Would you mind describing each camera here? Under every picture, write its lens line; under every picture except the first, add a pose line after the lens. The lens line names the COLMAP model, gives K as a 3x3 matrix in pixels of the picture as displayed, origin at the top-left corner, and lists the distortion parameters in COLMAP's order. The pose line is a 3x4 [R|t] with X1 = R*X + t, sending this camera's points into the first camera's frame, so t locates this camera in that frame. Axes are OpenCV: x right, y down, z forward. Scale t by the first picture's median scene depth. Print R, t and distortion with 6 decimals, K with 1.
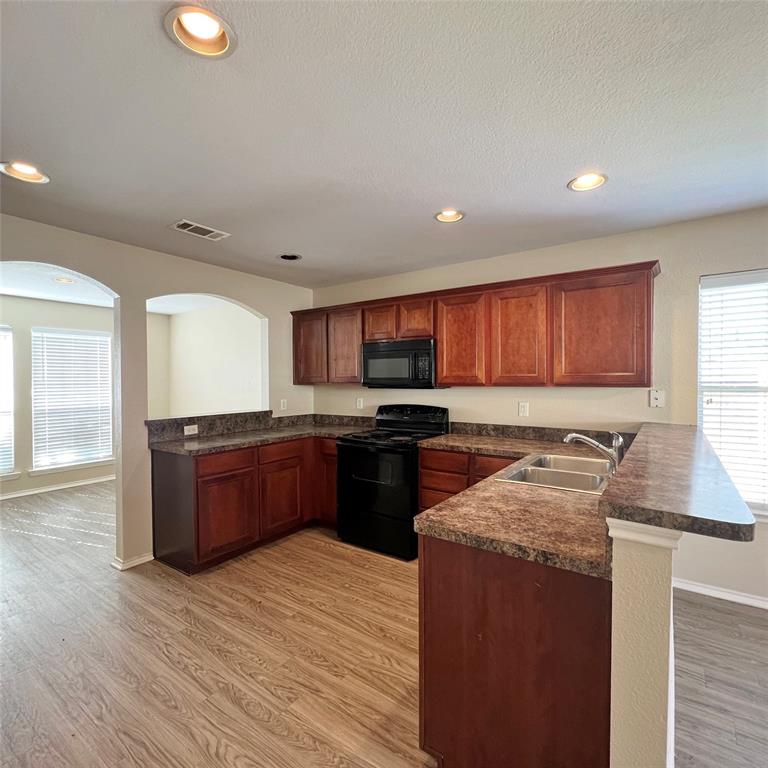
lens RADIAL K [[409.3, 0, 384.0], [0, 409.3, 384.0], [0, 0, 1]] dist [0.005443, 0.000497]
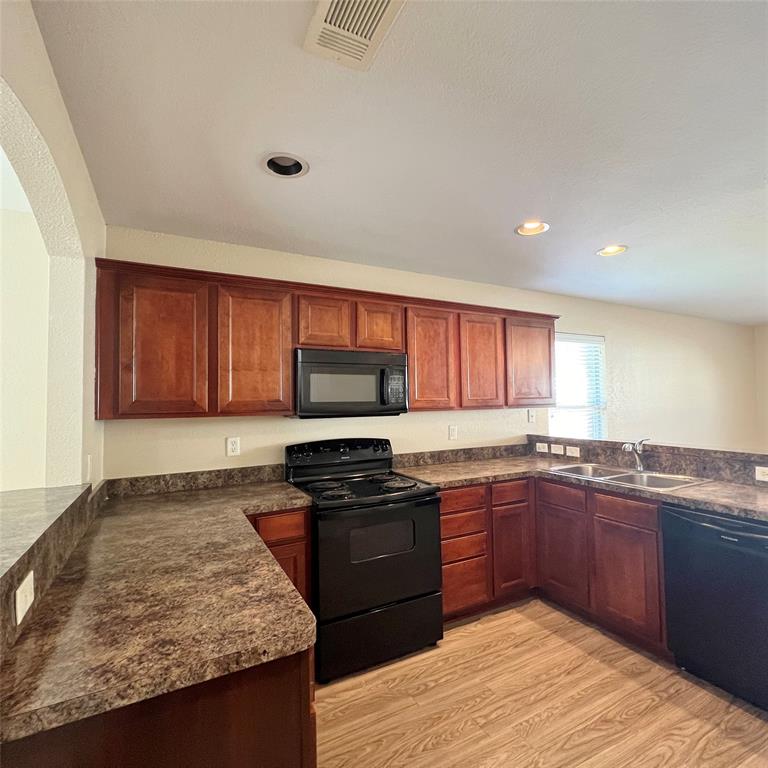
lens RADIAL K [[408.3, 0, 384.0], [0, 408.3, 384.0], [0, 0, 1]] dist [-0.004491, 0.001414]
pose [[0.460562, 0.036707, 0.886868, -0.614638], [0.024384, 0.998244, -0.053980, -0.007263], [-0.887292, 0.046487, 0.458859, 0.666870]]
